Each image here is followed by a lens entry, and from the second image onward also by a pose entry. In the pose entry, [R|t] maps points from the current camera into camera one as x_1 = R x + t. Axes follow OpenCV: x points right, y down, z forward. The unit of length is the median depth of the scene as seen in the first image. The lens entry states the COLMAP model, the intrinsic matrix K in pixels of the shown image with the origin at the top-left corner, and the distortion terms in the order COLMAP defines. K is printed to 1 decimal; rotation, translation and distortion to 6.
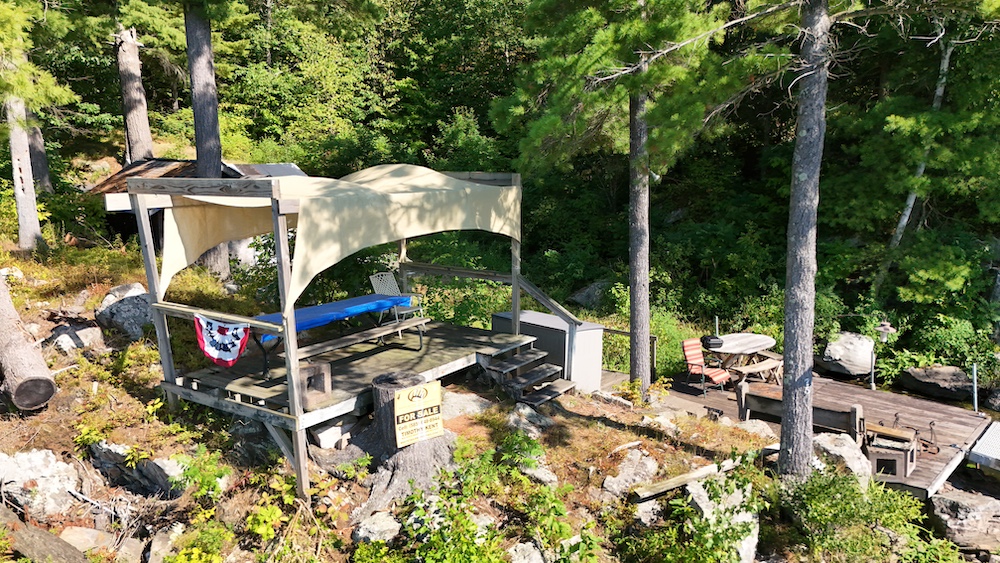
lens RADIAL K [[710.2, 0, 502.6], [0, 710.2, 279.6], [0, 0, 1]] dist [0.008628, 0.000739]
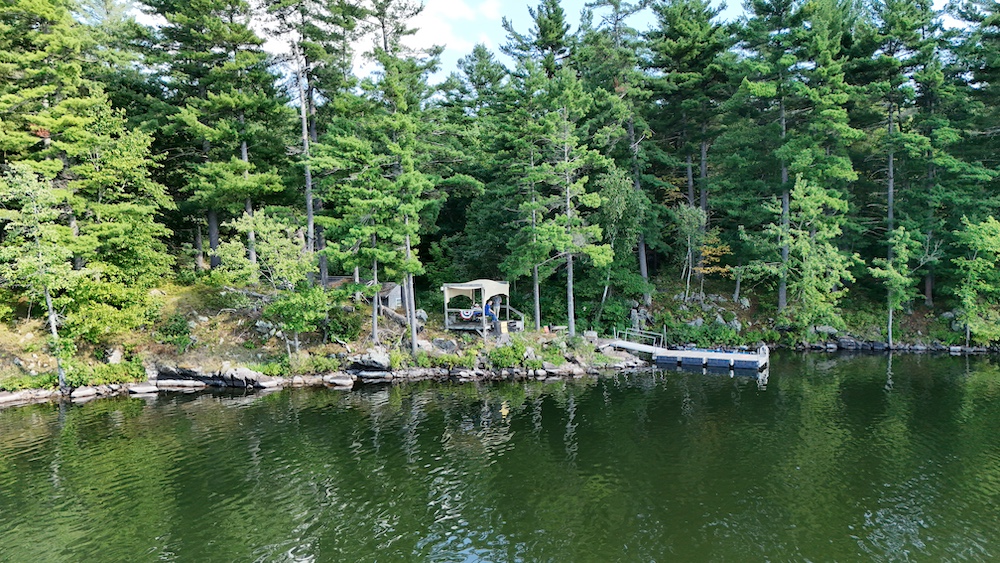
lens RADIAL K [[701.1, 0, 499.2], [0, 701.1, 283.8], [0, 0, 1]] dist [0.009231, -0.041359]
pose [[0.964161, -0.004500, 0.265280, -1.247279], [0.039279, 0.991259, -0.125946, 0.429129], [-0.262395, 0.131852, 0.955910, -3.264741]]
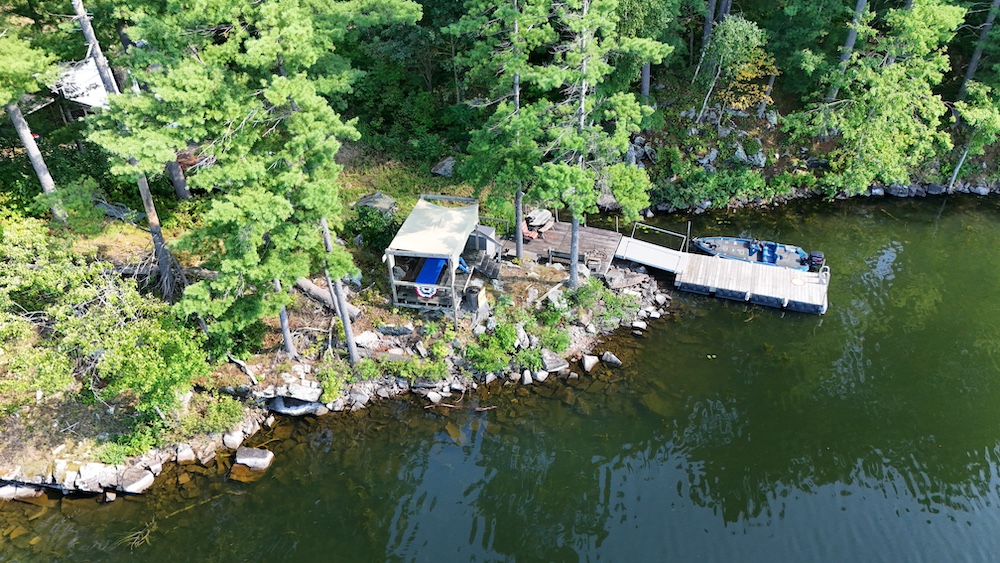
lens RADIAL K [[710.2, 0, 502.6], [0, 710.2, 279.6], [0, 0, 1]] dist [0.008628, 0.000739]
pose [[0.911547, -0.226846, 0.342961, -0.993484], [0.058696, 0.897301, 0.437500, -1.171676], [-0.406985, -0.378672, 0.831247, -1.596397]]
